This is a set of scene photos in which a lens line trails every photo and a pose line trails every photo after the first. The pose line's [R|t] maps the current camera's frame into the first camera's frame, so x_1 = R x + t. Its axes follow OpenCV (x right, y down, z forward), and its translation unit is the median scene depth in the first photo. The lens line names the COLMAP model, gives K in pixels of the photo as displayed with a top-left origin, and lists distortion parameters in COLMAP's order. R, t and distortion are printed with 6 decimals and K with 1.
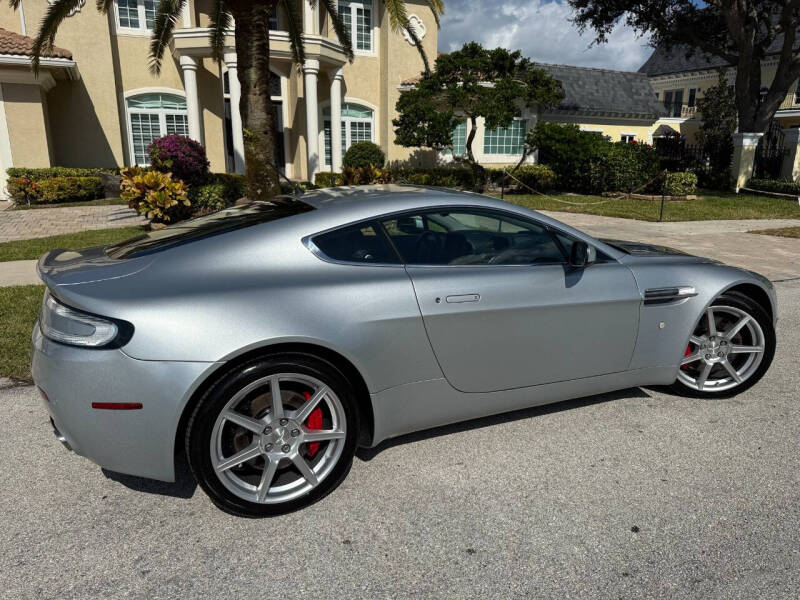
lens RADIAL K [[571.5, 0, 401.1], [0, 571.5, 304.5], [0, 0, 1]] dist [0.009355, -0.019480]
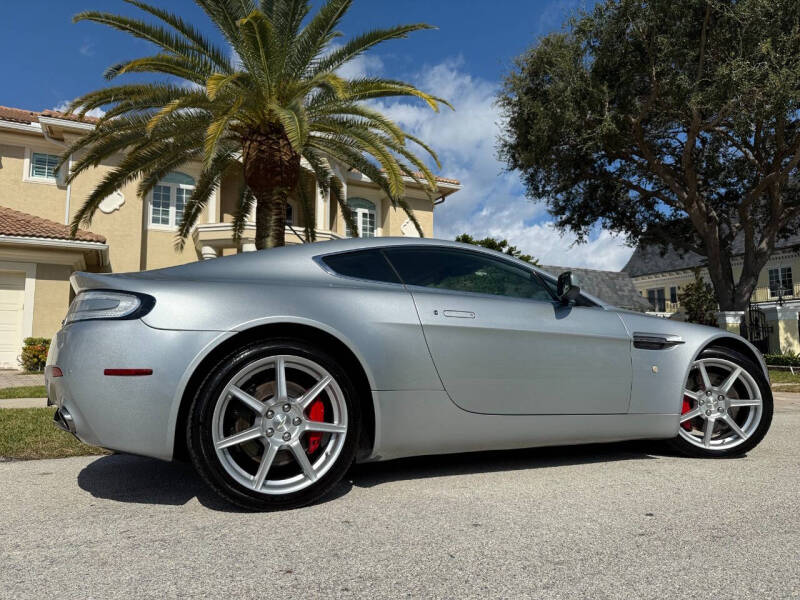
lens RADIAL K [[568.7, 0, 400.0], [0, 568.7, 300.0], [0, 0, 1]] dist [0.047539, -0.082781]
pose [[0.999984, -0.005086, -0.002602, 0.000017], [0.003843, 0.935836, -0.352415, 0.067014], [0.004227, 0.352399, 0.935840, -0.002508]]
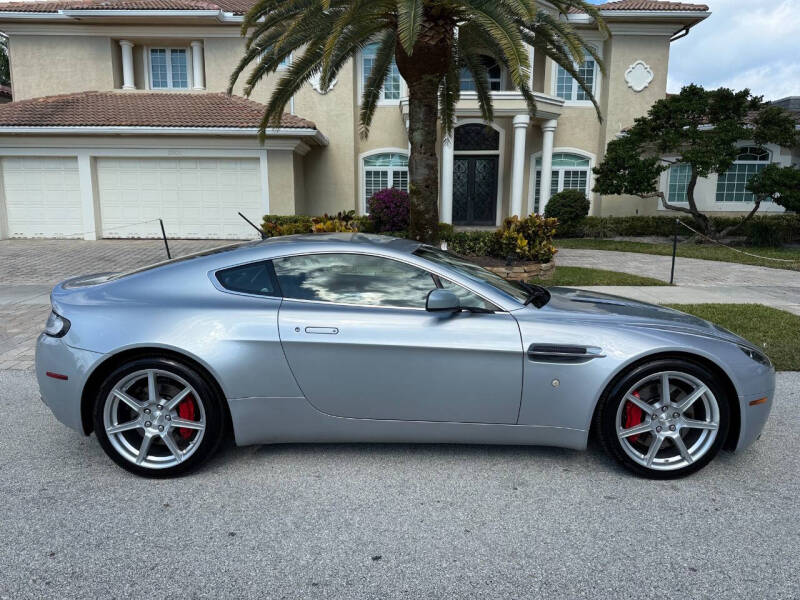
lens RADIAL K [[560.8, 0, 401.7], [0, 560.8, 308.5], [0, 0, 1]] dist [0.069259, -0.095088]
pose [[0.899366, 0.076719, -0.430413, 0.148420], [-0.107265, 0.993113, -0.047116, -0.003729], [0.423834, 0.088542, 0.901402, 0.005466]]
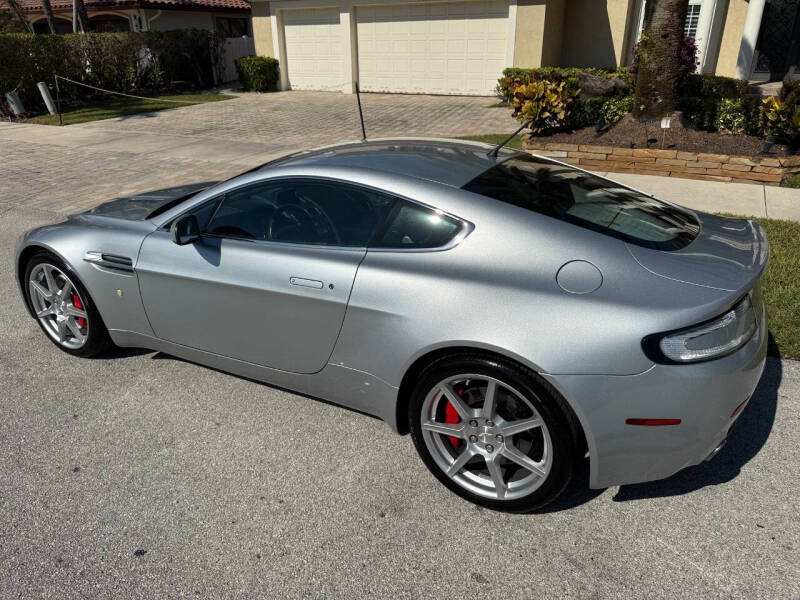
lens RADIAL K [[571.5, 0, 401.1], [0, 571.5, 304.5], [0, 0, 1]] dist [0.009355, -0.019480]
pose [[0.568608, 0.327697, -0.754520, 0.212456], [-0.189167, 0.944735, 0.267753, -0.057257], [0.800563, -0.009516, 0.599173, 0.133949]]
